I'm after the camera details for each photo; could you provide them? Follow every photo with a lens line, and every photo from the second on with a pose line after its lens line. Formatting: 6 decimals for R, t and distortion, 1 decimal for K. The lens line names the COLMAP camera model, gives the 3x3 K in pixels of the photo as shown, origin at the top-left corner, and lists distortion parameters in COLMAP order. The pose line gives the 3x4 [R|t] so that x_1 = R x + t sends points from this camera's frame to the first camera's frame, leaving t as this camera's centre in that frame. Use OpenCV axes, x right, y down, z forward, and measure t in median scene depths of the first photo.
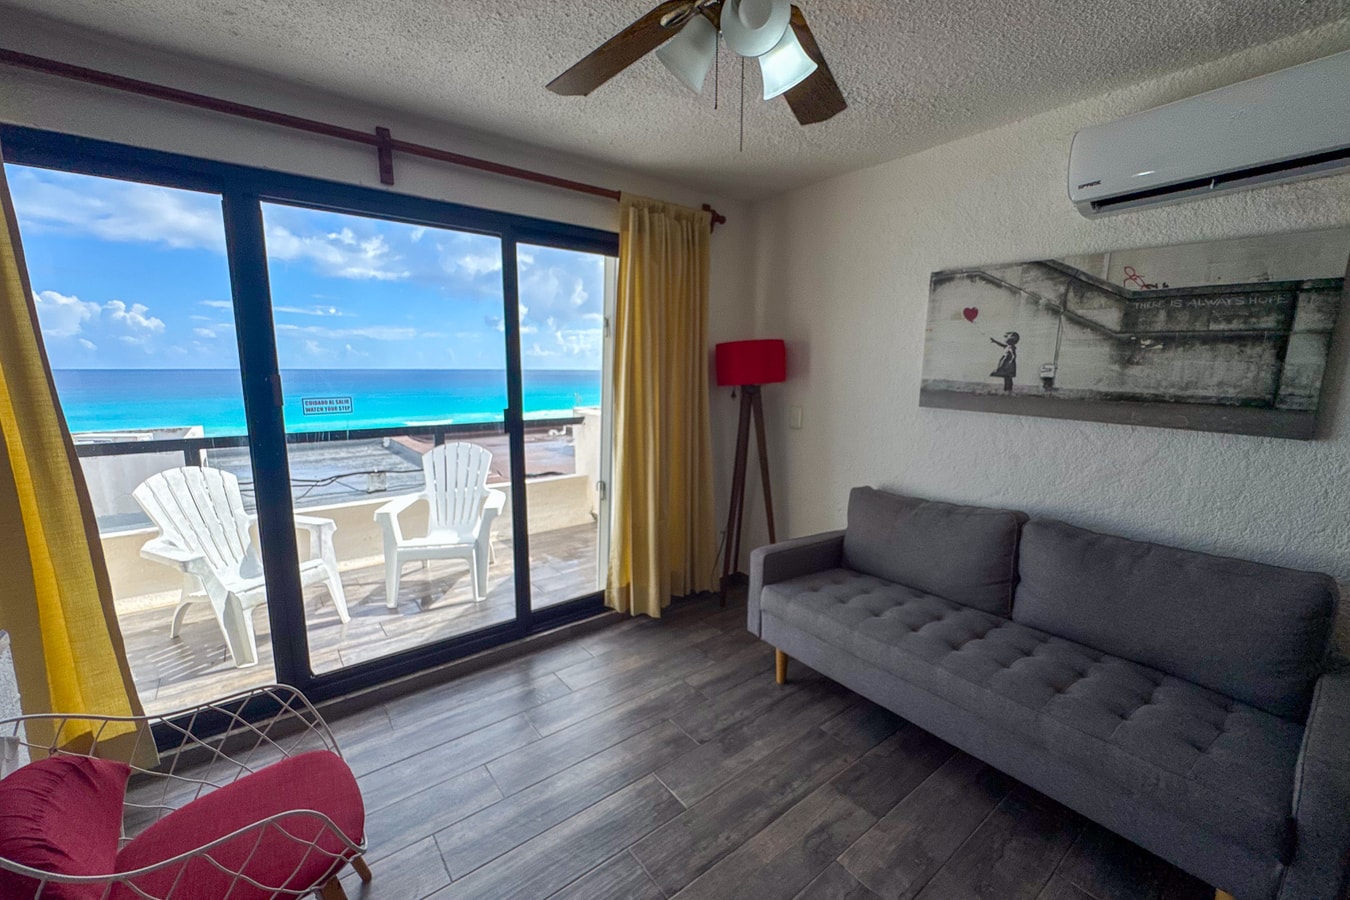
lens RADIAL K [[546.6, 0, 675.0], [0, 546.6, 450.0], [0, 0, 1]] dist [-0.002669, -0.000370]
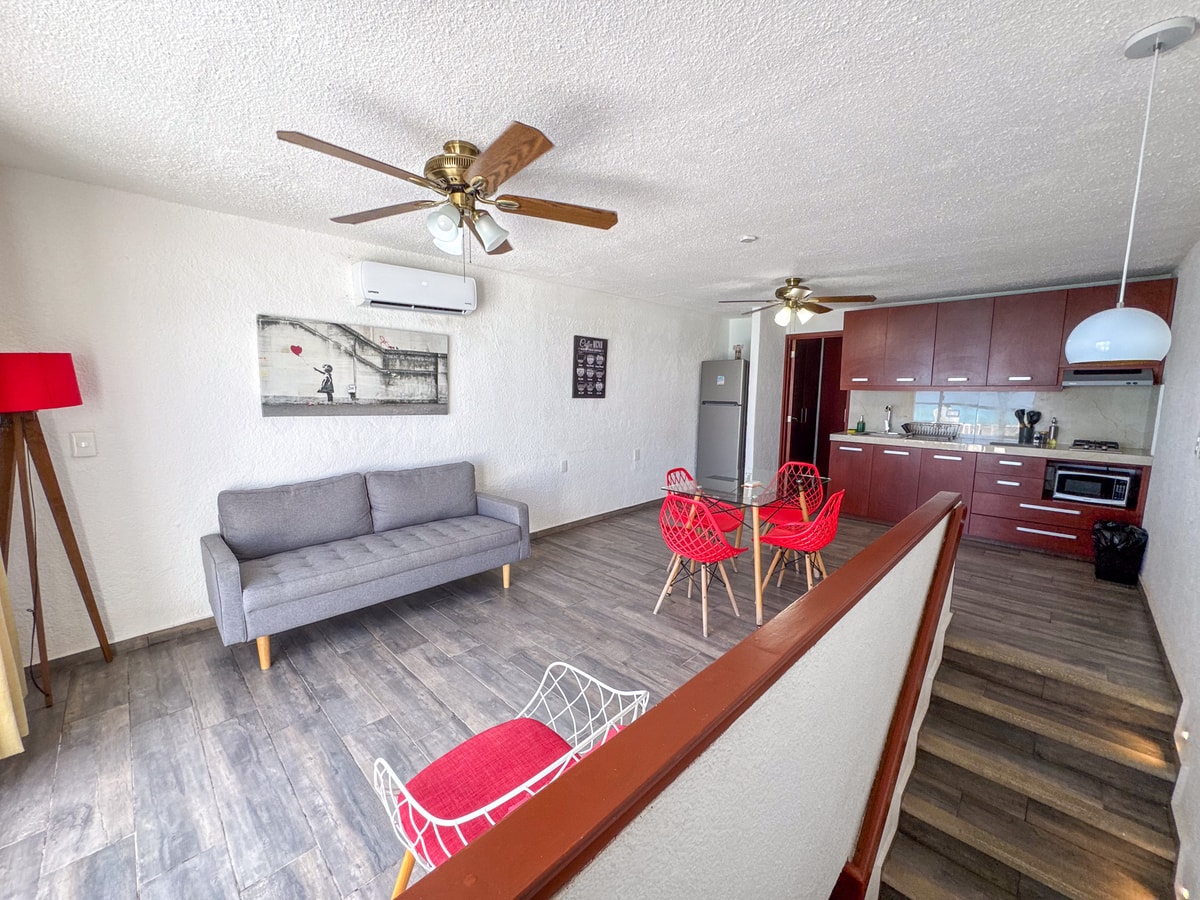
lens RADIAL K [[480.1, 0, 600.0], [0, 480.1, 450.0], [0, 0, 1]] dist [-0.002820, 0.000455]
pose [[-0.129562, -0.131439, 0.982821, -0.953841], [0.144126, 0.978153, 0.149815, -0.071229], [-0.981041, 0.161060, -0.107788, 0.434511]]
